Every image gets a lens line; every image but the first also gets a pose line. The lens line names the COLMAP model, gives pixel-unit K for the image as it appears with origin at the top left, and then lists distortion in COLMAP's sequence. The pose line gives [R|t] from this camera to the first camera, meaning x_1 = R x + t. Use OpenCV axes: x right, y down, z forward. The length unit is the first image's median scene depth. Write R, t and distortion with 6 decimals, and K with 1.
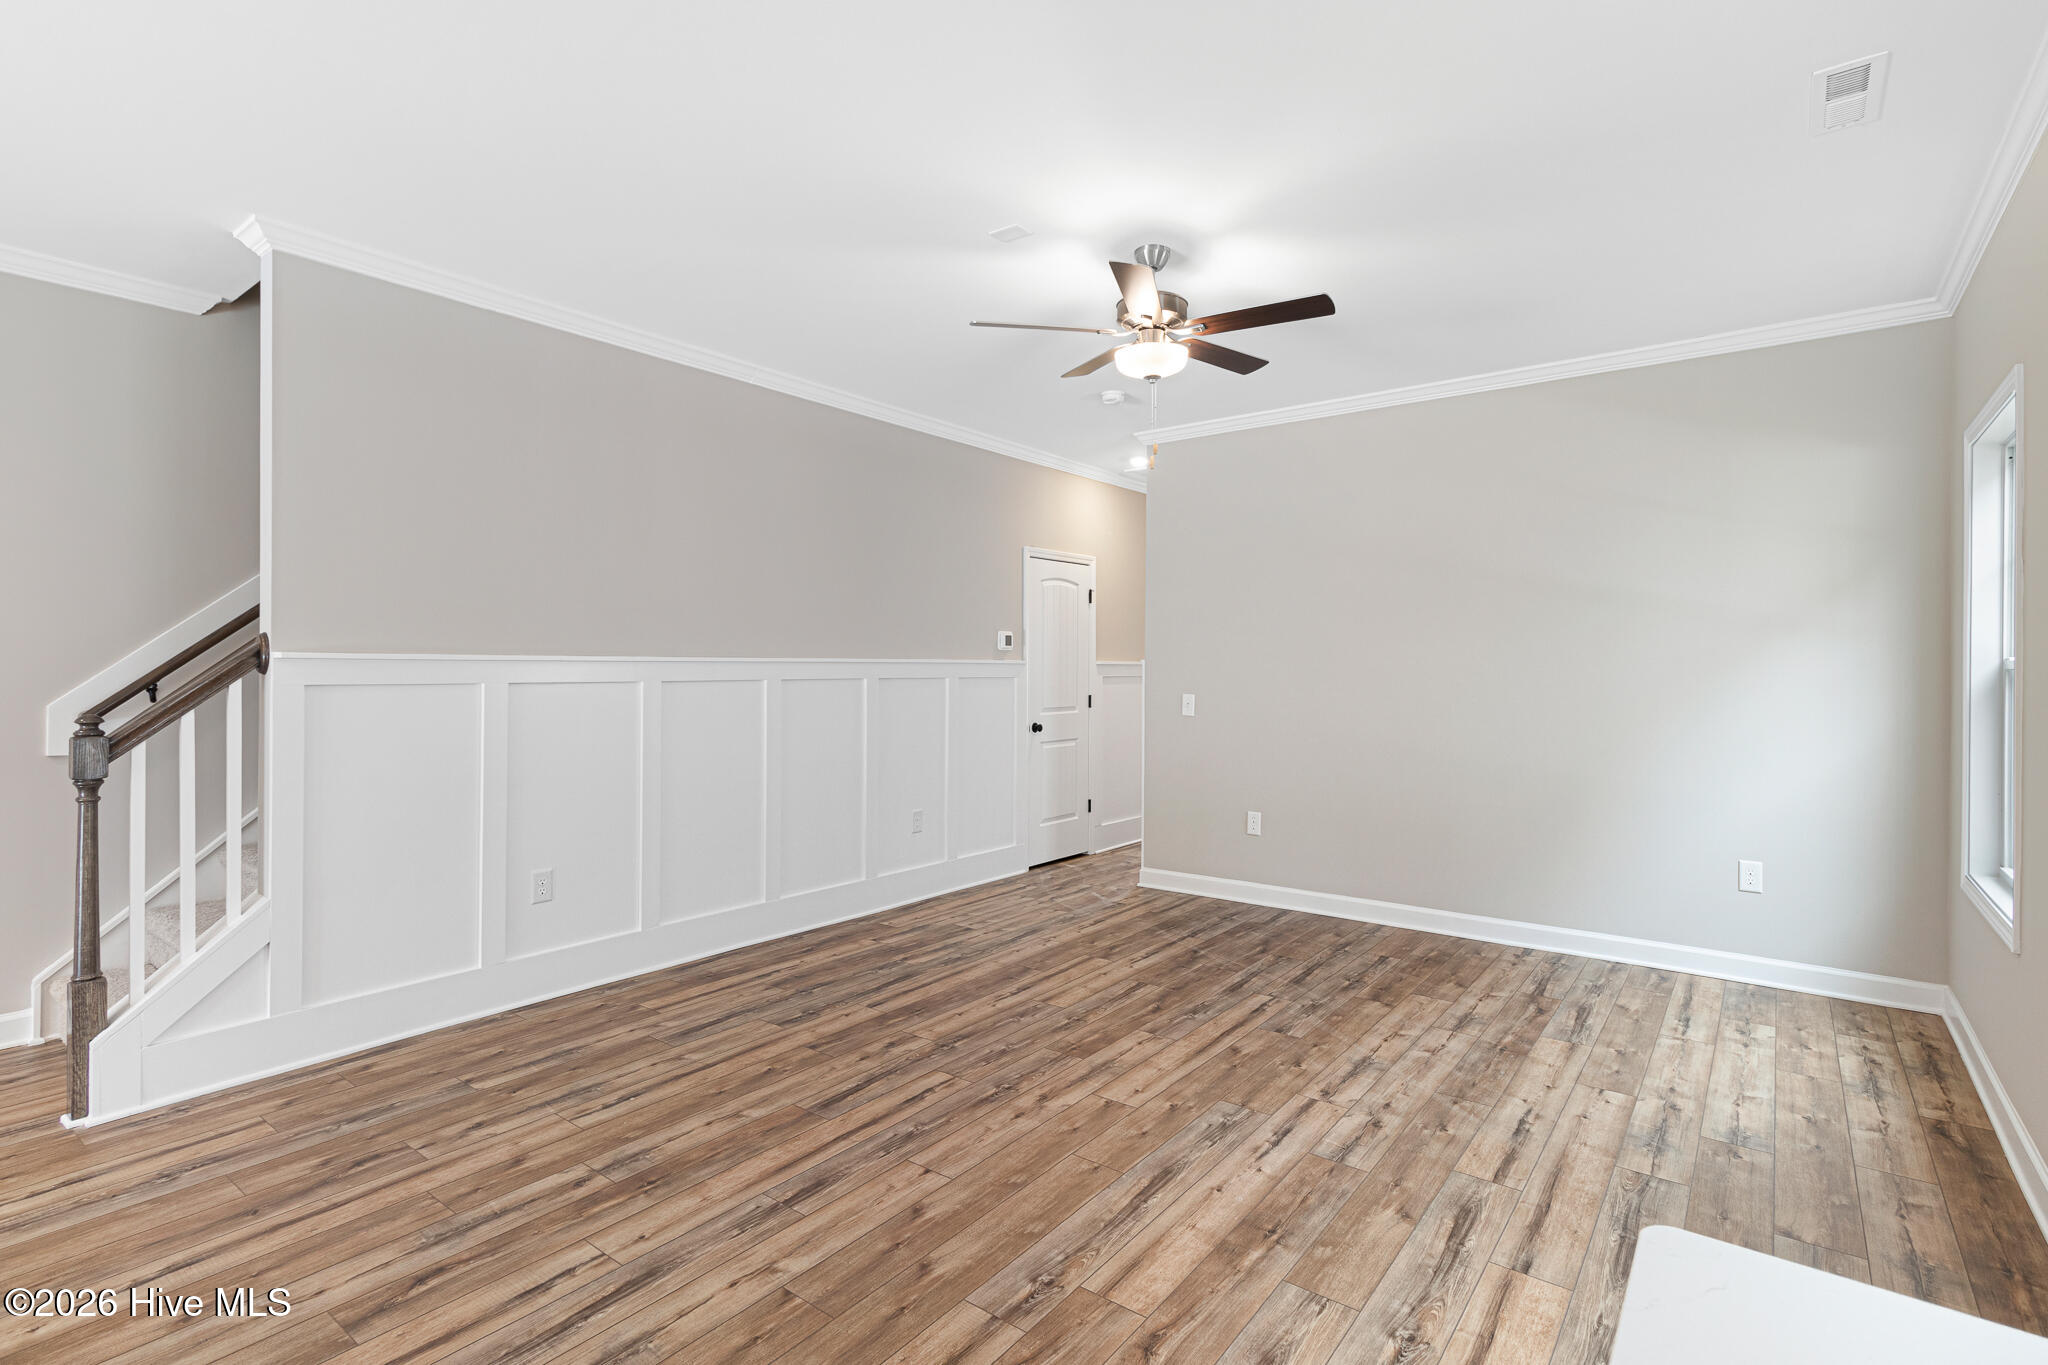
lens RADIAL K [[971.5, 0, 1038.6], [0, 971.5, 664.7], [0, 0, 1]] dist [0.003073, 0.000572]
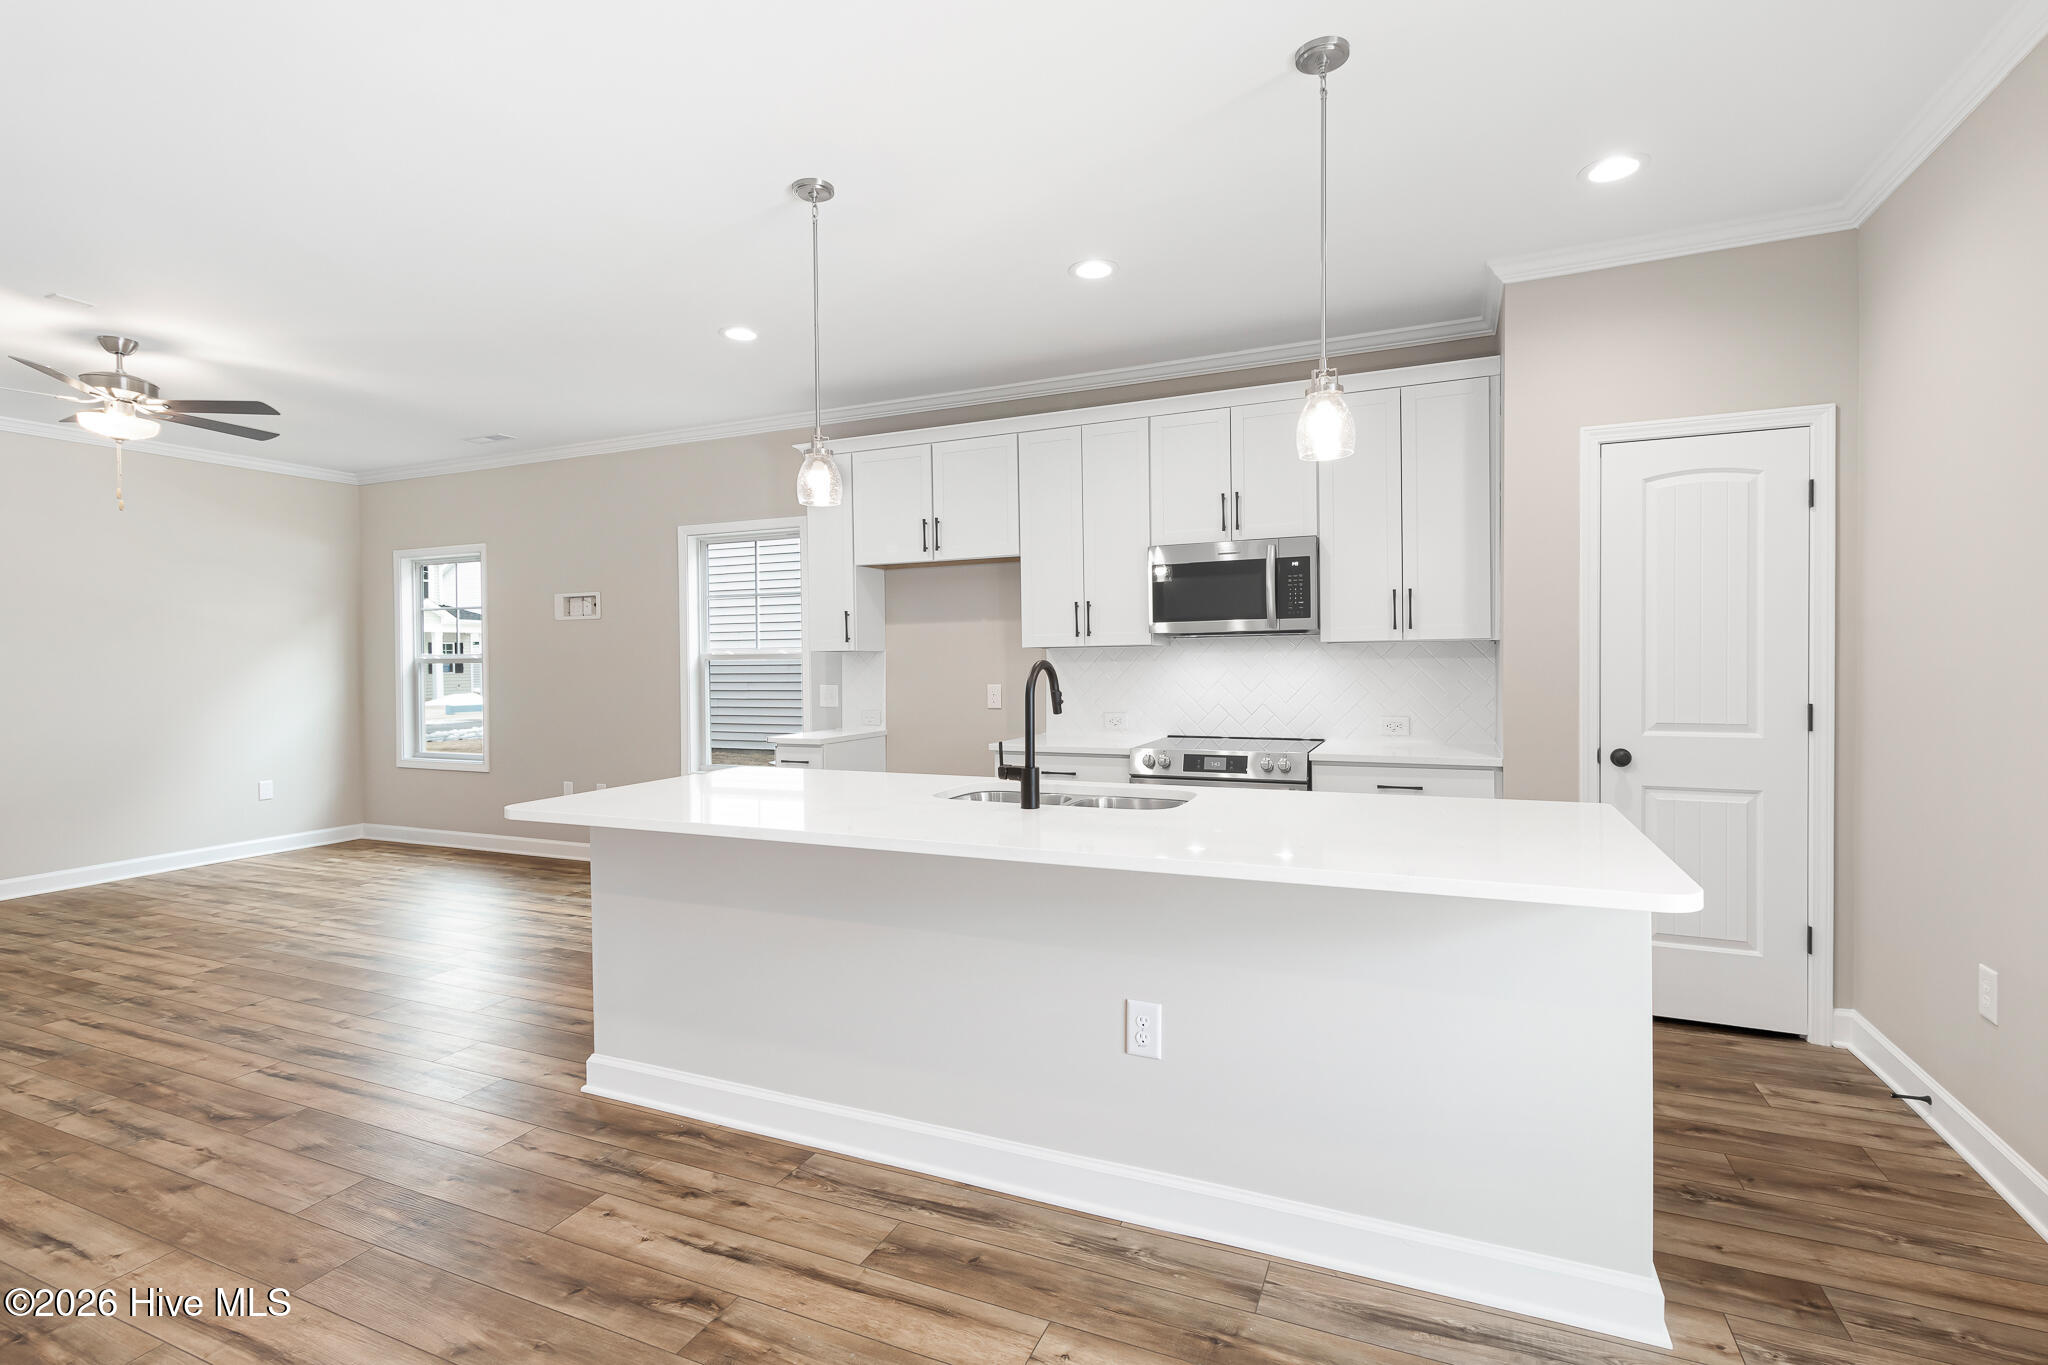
lens RADIAL K [[971.5, 0, 1038.6], [0, 971.5, 664.7], [0, 0, 1]] dist [0.003073, 0.000572]
pose [[-0.226809, -0.005147, 0.973926, -1.720269], [0.003298, 0.999976, 0.006052, 0.004331], [-0.973934, 0.004585, -0.226786, 0.168526]]
